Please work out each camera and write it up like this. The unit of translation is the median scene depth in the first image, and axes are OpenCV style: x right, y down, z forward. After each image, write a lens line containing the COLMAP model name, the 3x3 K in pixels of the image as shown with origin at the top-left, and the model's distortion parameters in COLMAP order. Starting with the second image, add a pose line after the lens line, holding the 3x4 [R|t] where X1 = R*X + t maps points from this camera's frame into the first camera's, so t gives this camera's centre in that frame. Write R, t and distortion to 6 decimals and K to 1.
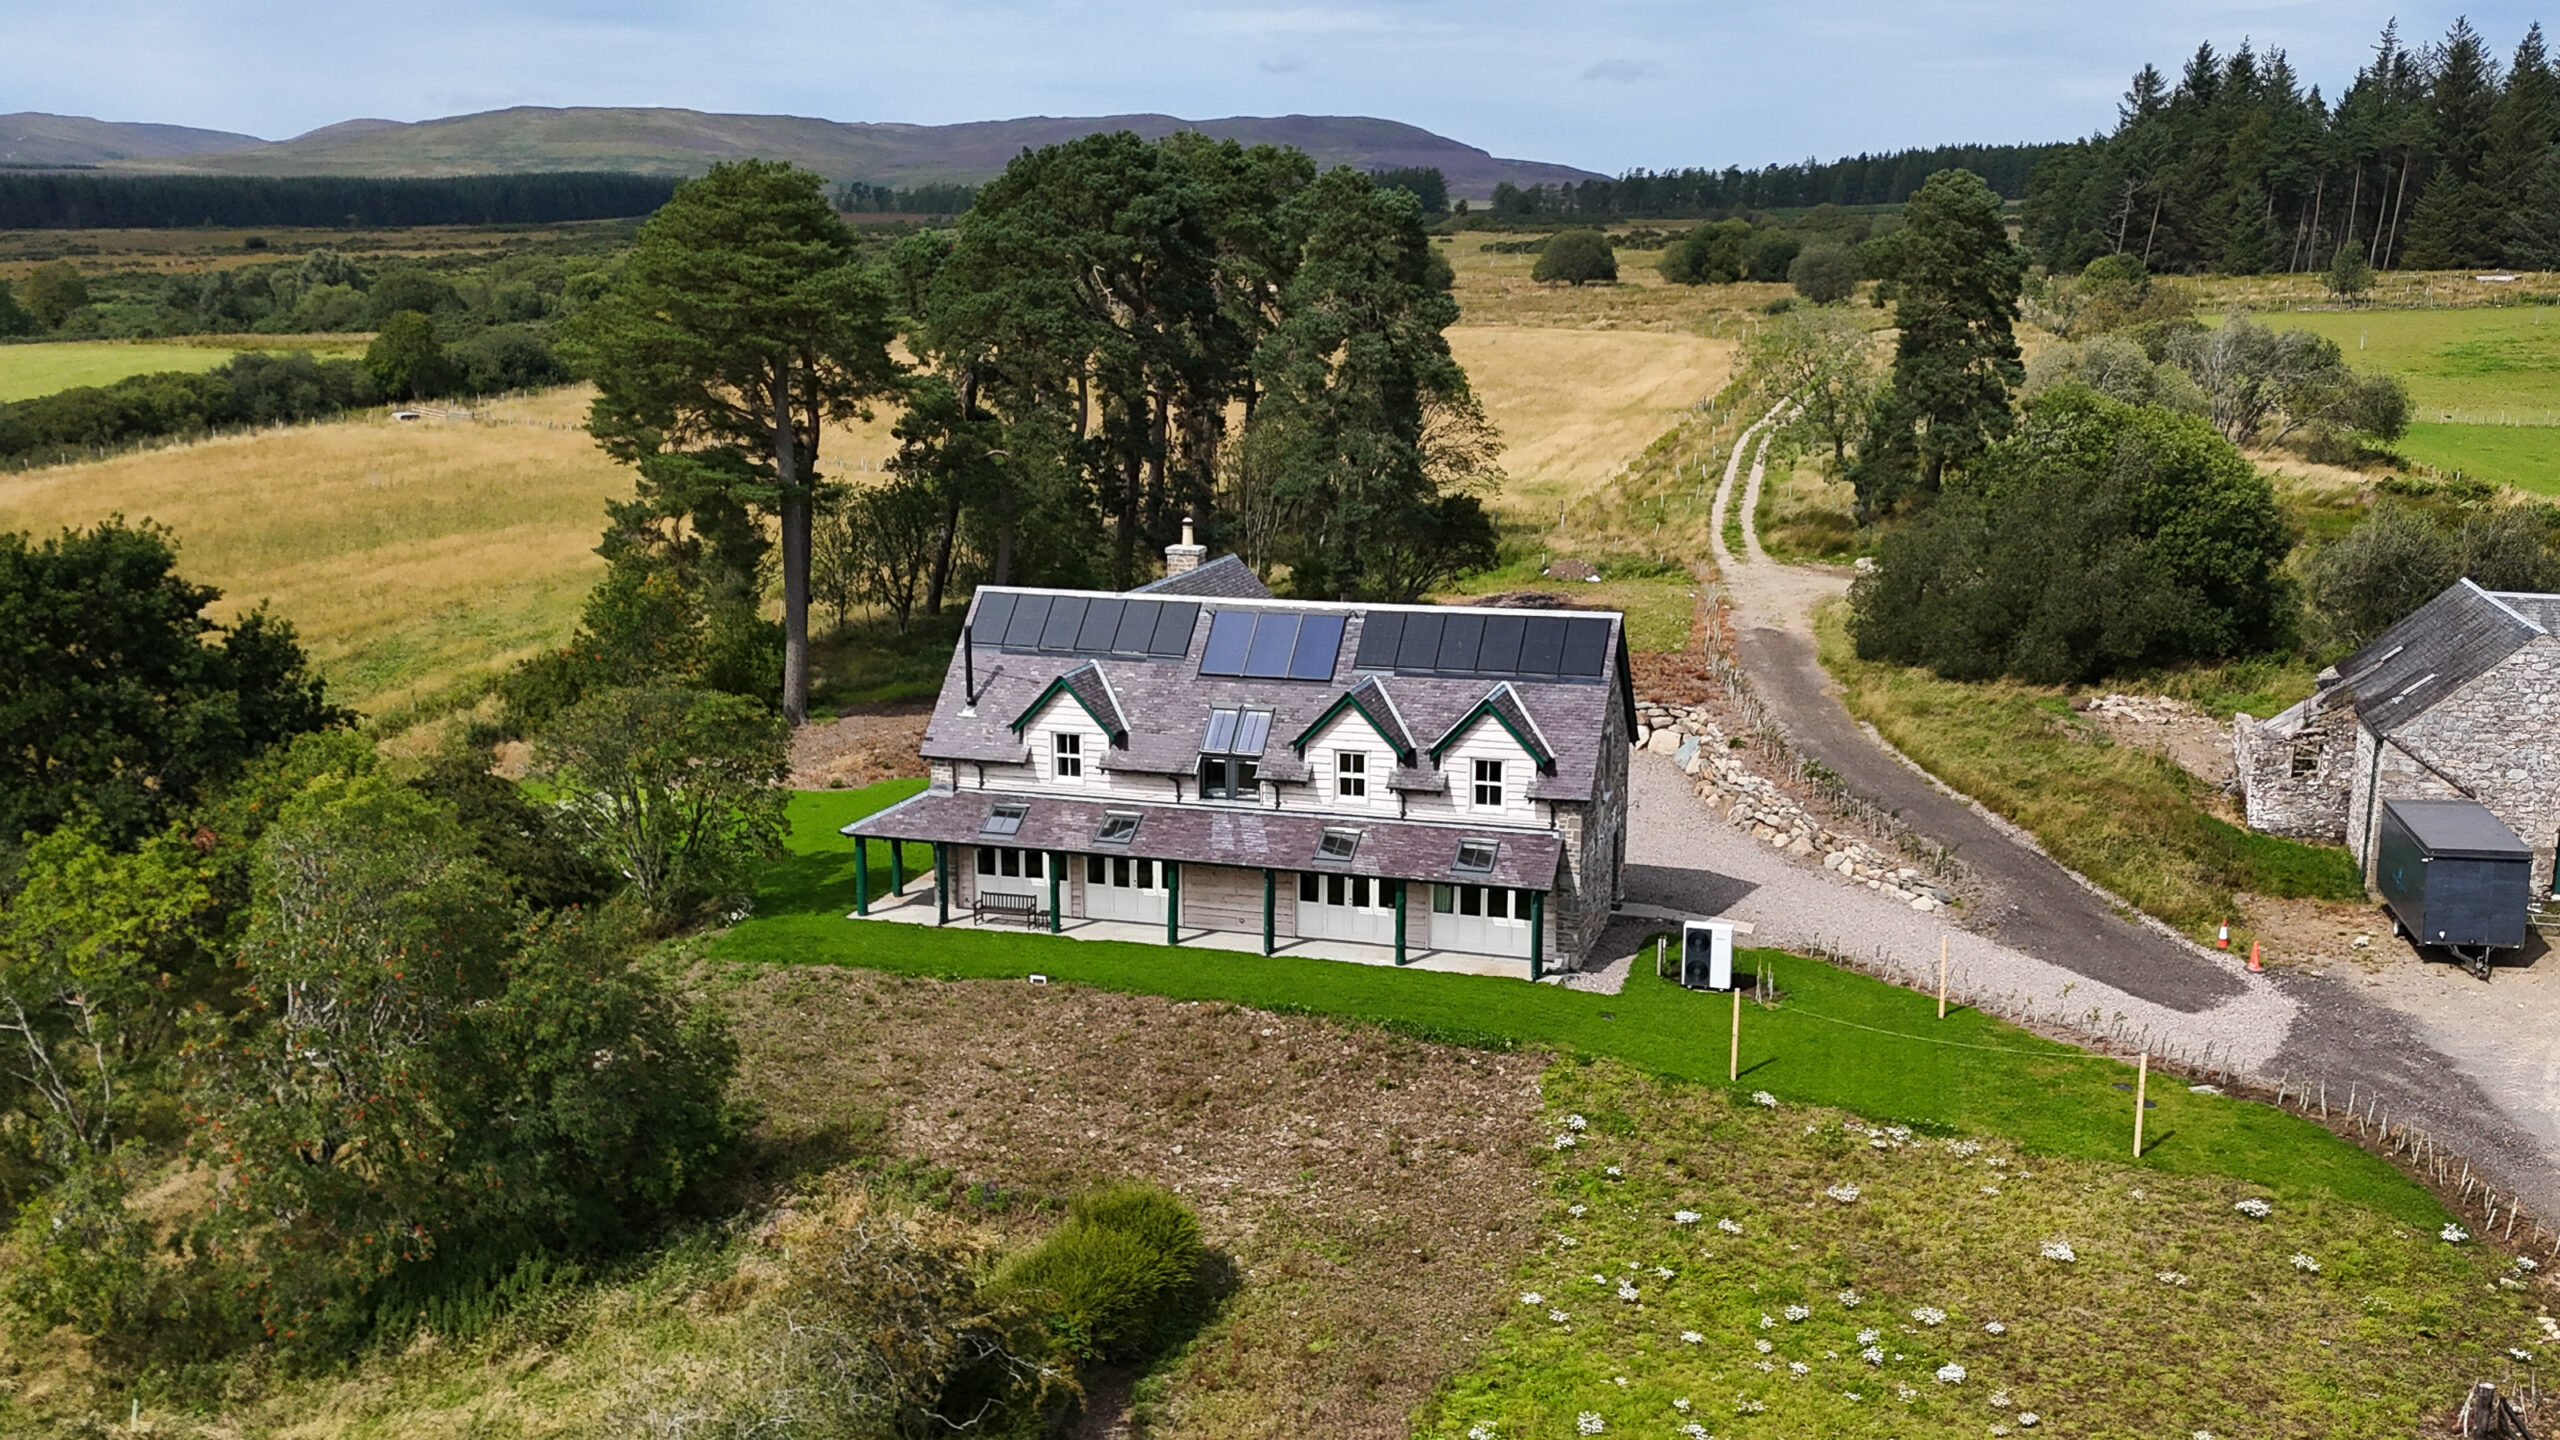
lens RADIAL K [[2305.7, 0, 1228.9], [0, 2305.7, 775.9], [0, 0, 1]] dist [0.074369, -0.076235]
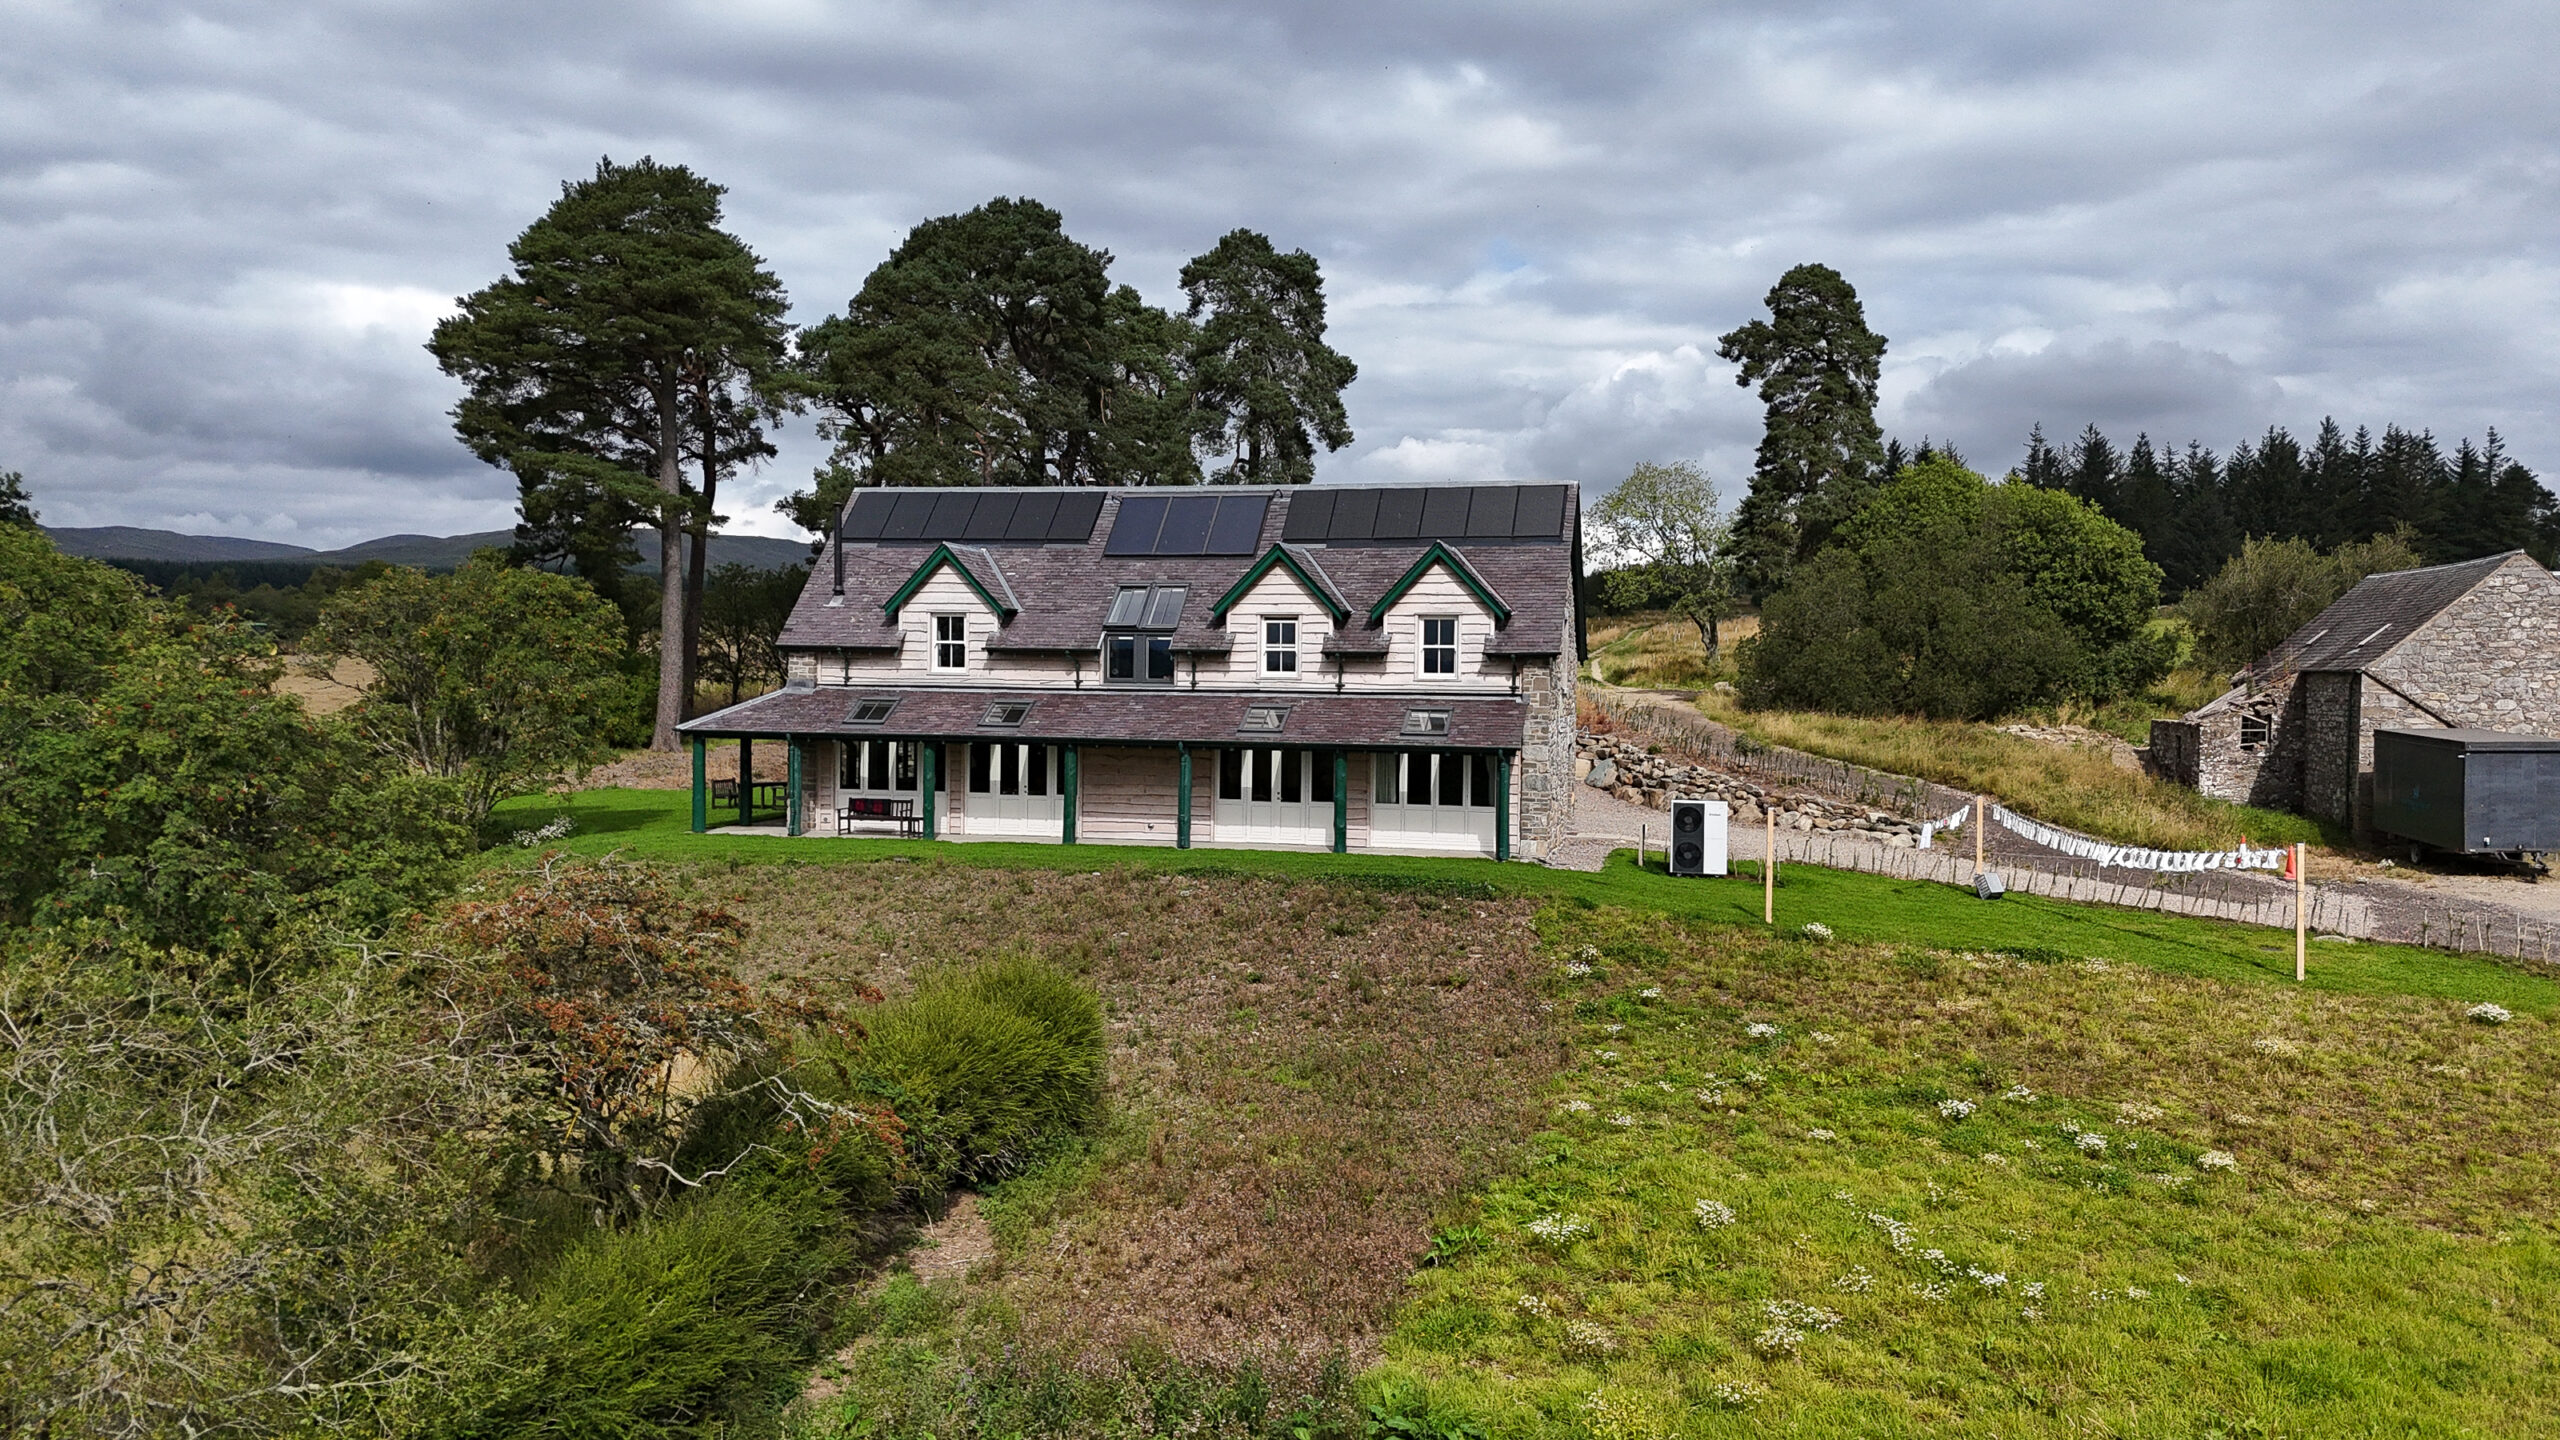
lens RADIAL K [[1886.4, 0, 1277.9], [0, 1886.4, 722.9], [0, 0, 1]] dist [0.075931, -0.071211]
pose [[0.996250, 0.012691, 0.085583, -0.007326], [0.003360, 0.982762, -0.184845, 0.153273], [-0.086454, 0.184440, 0.979034, 0.299389]]
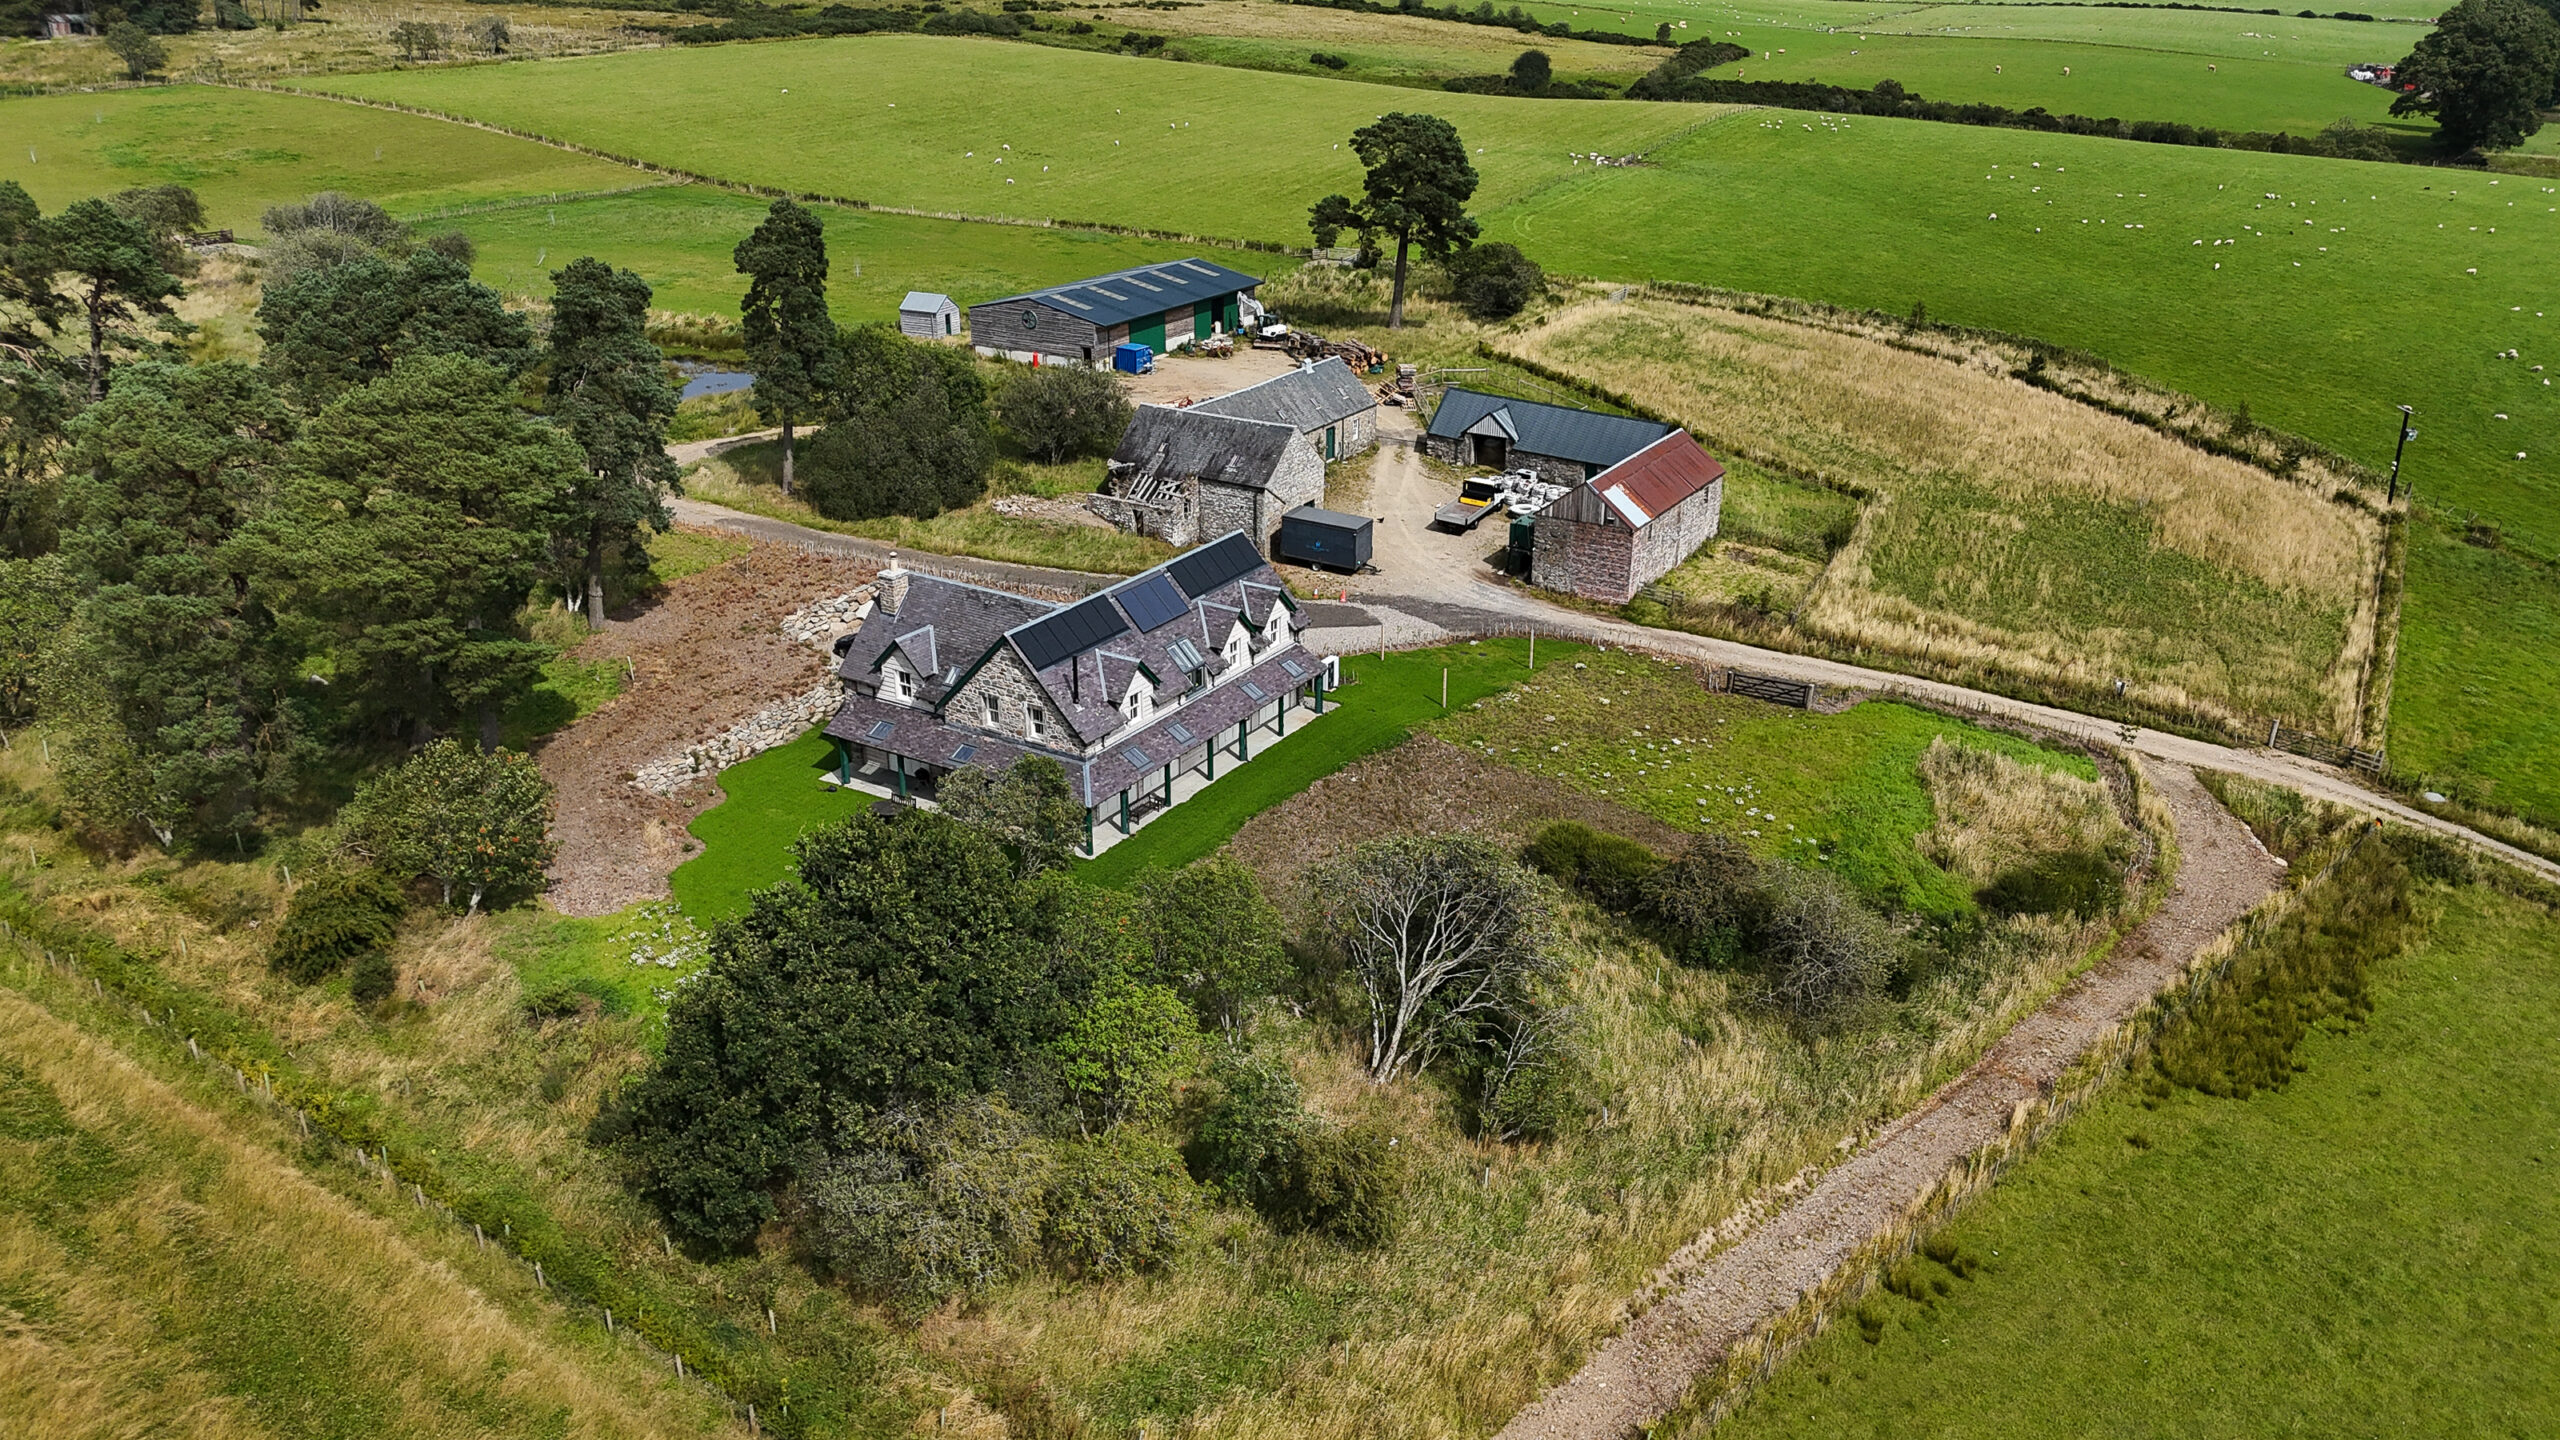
lens RADIAL K [[1886.4, 0, 1279.4], [0, 1886.4, 727.1], [0, 0, 1]] dist [0.075931, -0.071211]
pose [[0.237685, -0.374526, 0.896234, -1.251528], [0.200051, 0.921770, 0.332143, -0.420097], [-0.950519, 0.100347, 0.294015, 0.510646]]
